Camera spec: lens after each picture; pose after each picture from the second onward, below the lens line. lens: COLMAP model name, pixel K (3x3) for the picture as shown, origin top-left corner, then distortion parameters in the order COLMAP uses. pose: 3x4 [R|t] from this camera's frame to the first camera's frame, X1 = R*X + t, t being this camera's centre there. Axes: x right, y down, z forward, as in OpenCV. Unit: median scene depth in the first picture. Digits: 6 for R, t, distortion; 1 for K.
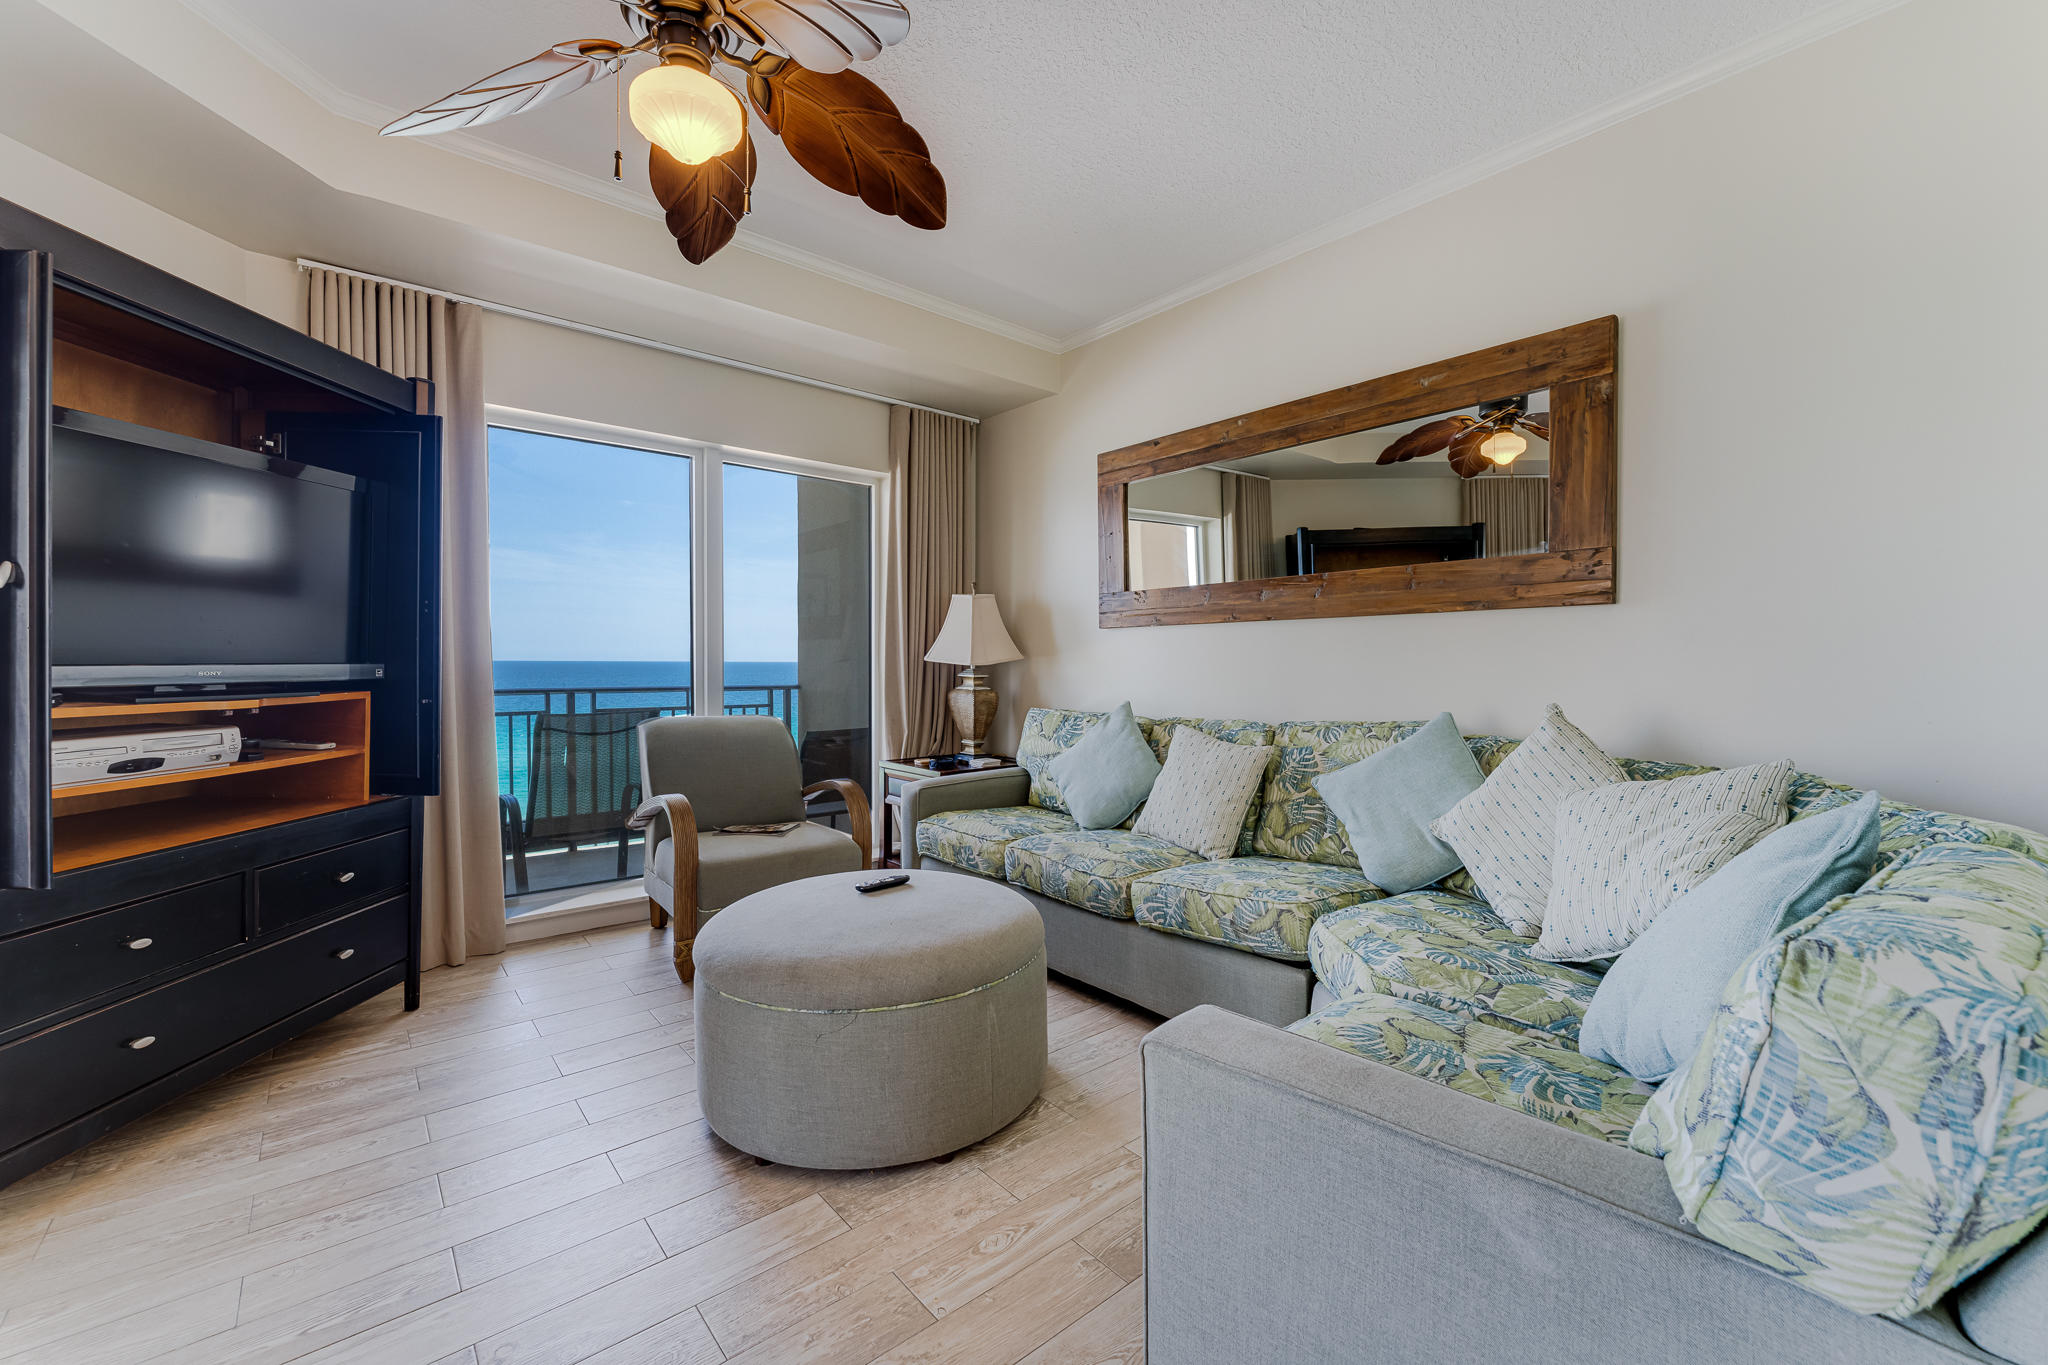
lens RADIAL K [[826.8, 0, 1015.9], [0, 826.8, 685.2], [0, 0, 1]] dist [-0.007580, -0.000134]
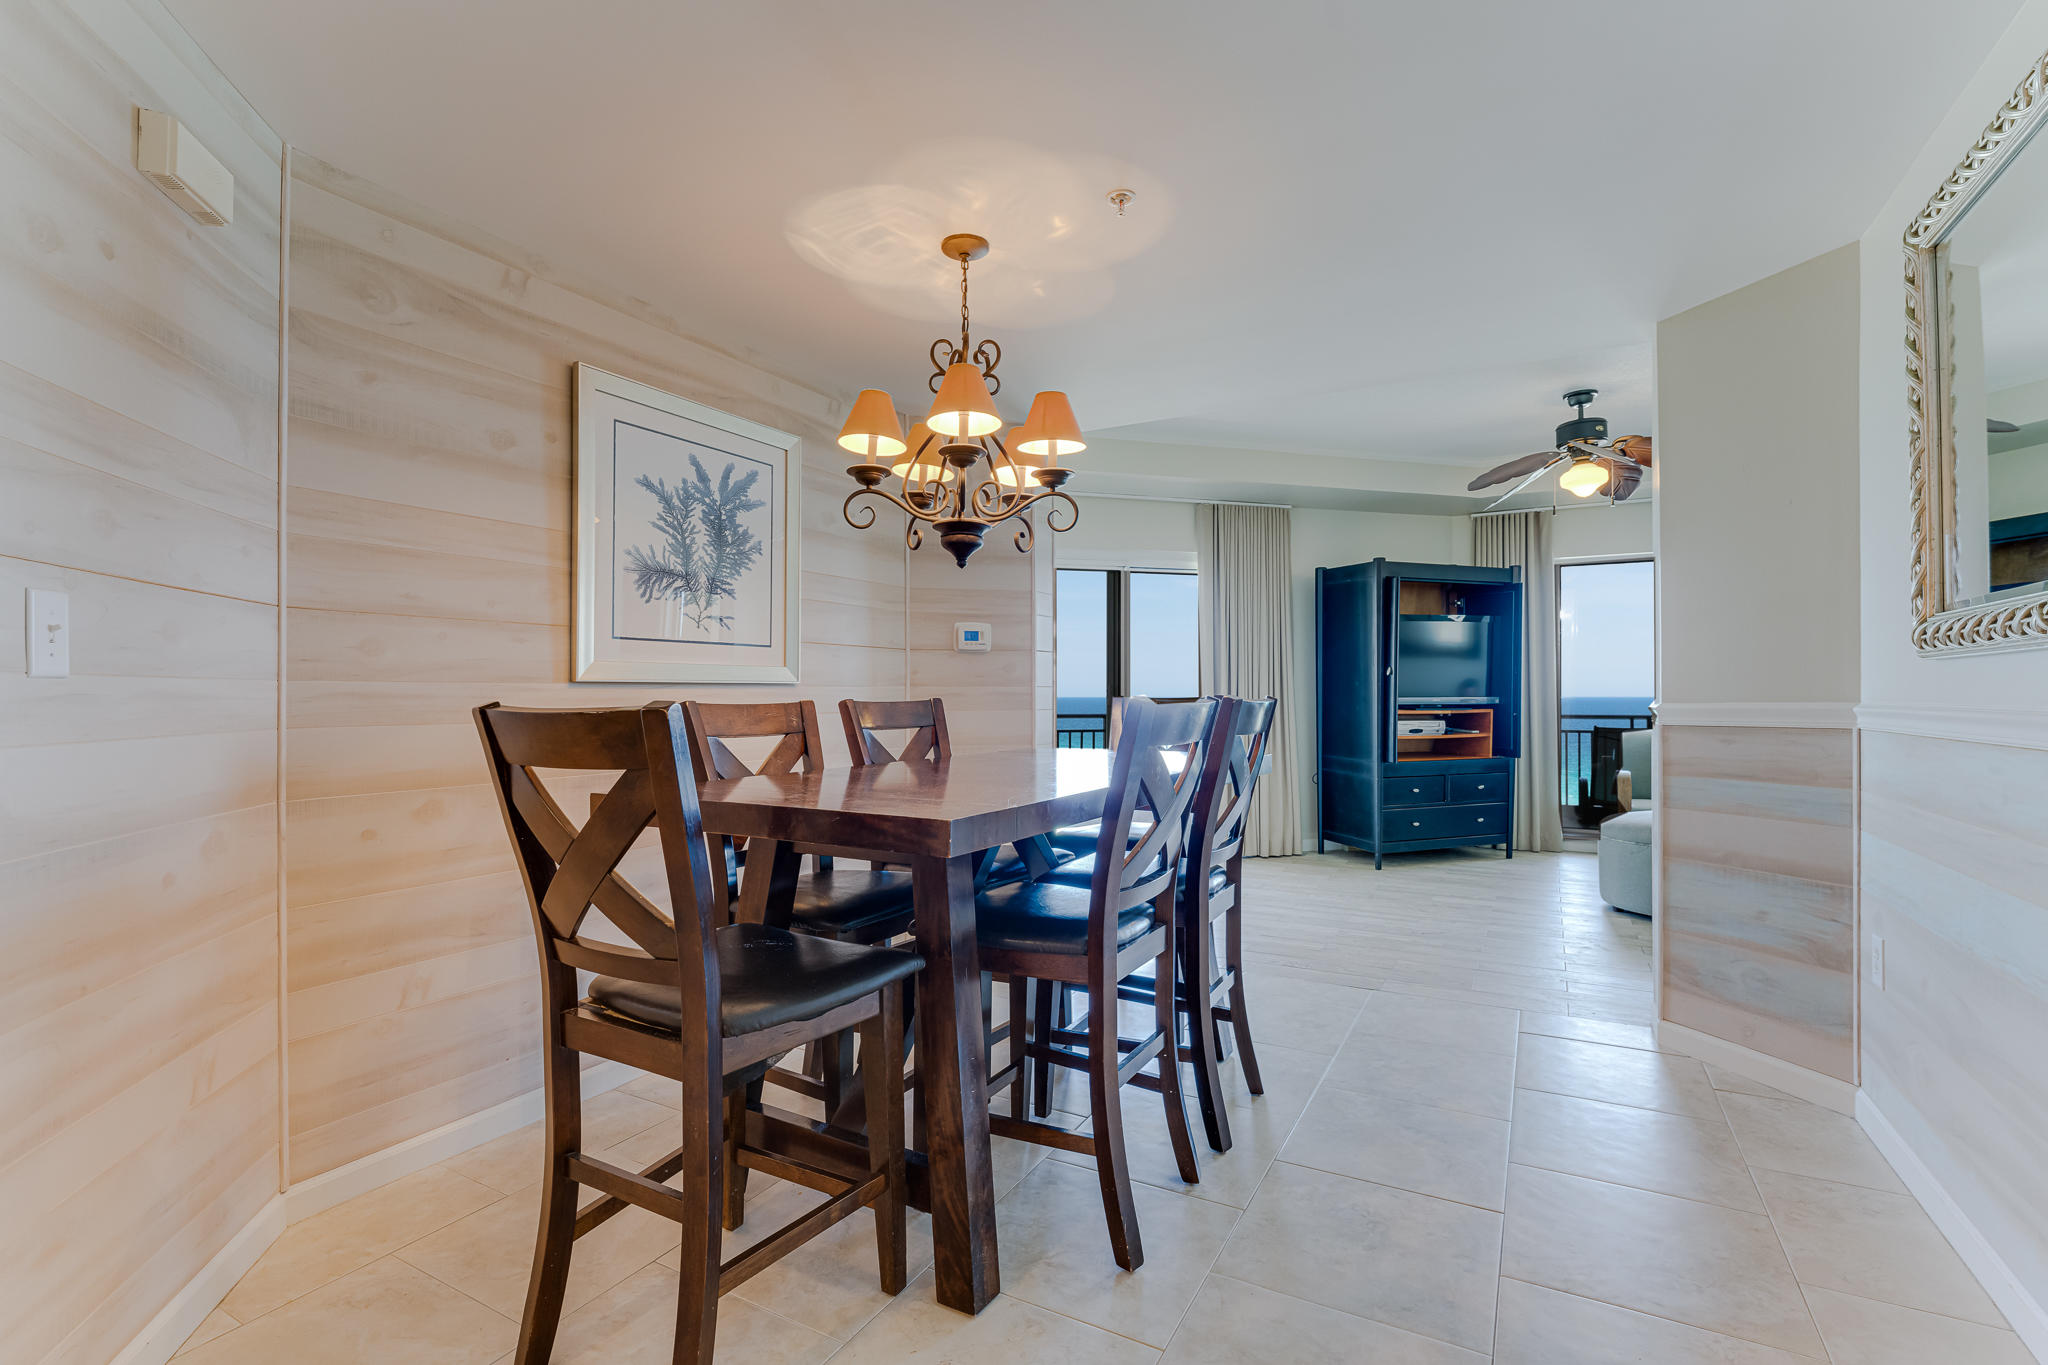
lens RADIAL K [[962.4, 0, 1020.8], [0, 962.4, 679.2], [0, 0, 1]] dist [-0.005071, -0.000492]
pose [[0.364347, -0.013950, -0.931159, 1.012511], [-0.025207, 0.999374, -0.024835, 0.020166], [0.930922, 0.032520, 0.363767, -0.984770]]
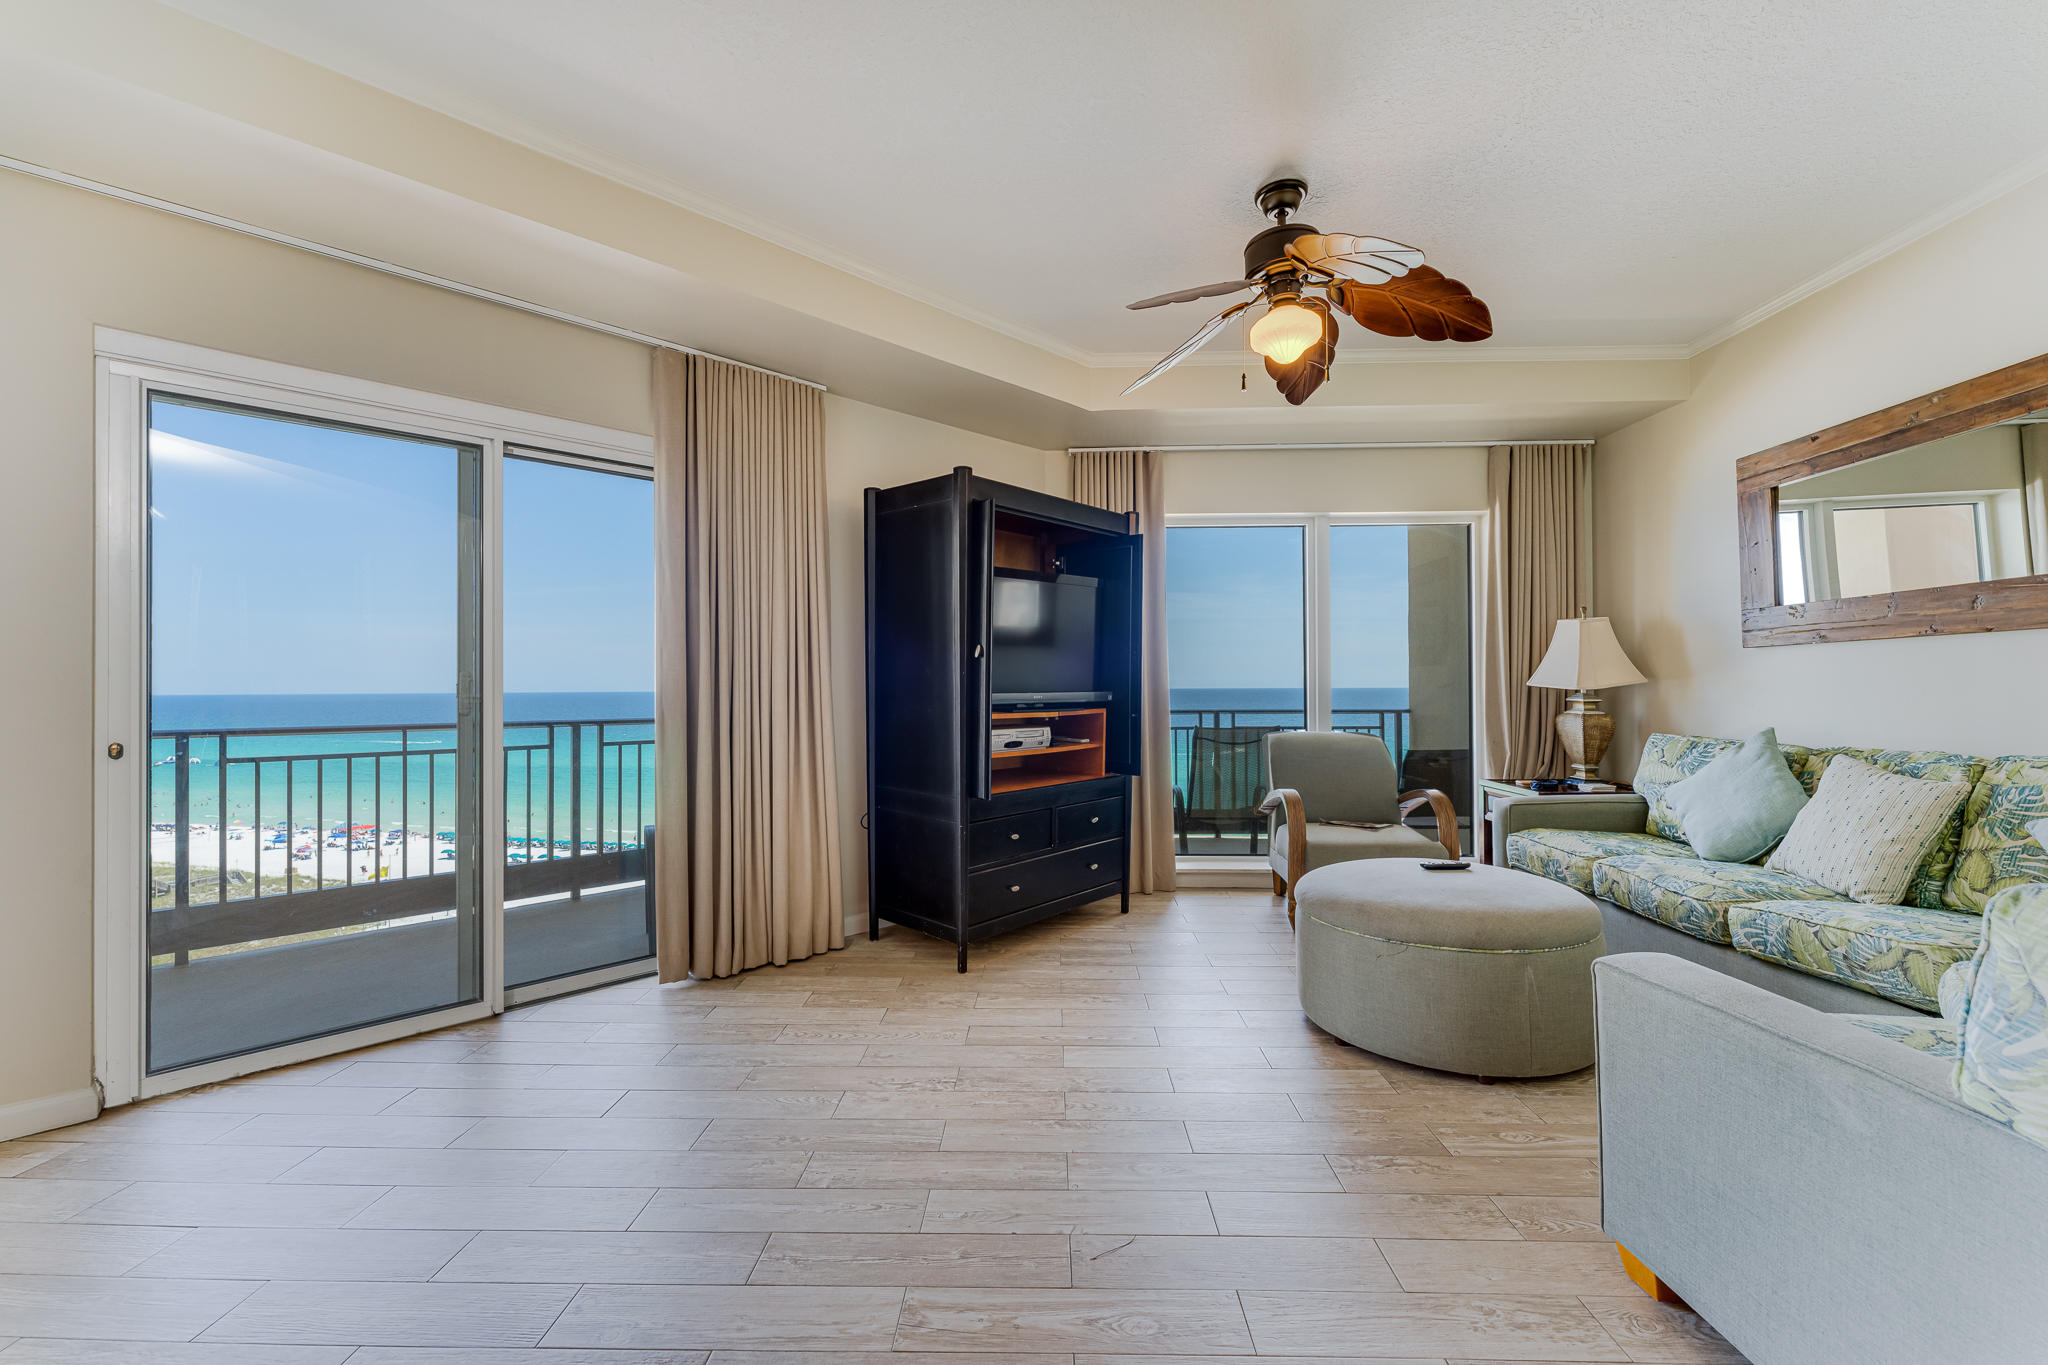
lens RADIAL K [[821.3, 0, 1023.5], [0, 821.3, 682.2], [0, 0, 1]] dist [0.002120, -0.000100]
pose [[0.747741, -0.013794, -0.663847, 0.145808], [-0.009368, 0.999465, -0.031320, 0.006785], [0.663924, 0.029639, 0.747213, -0.271904]]
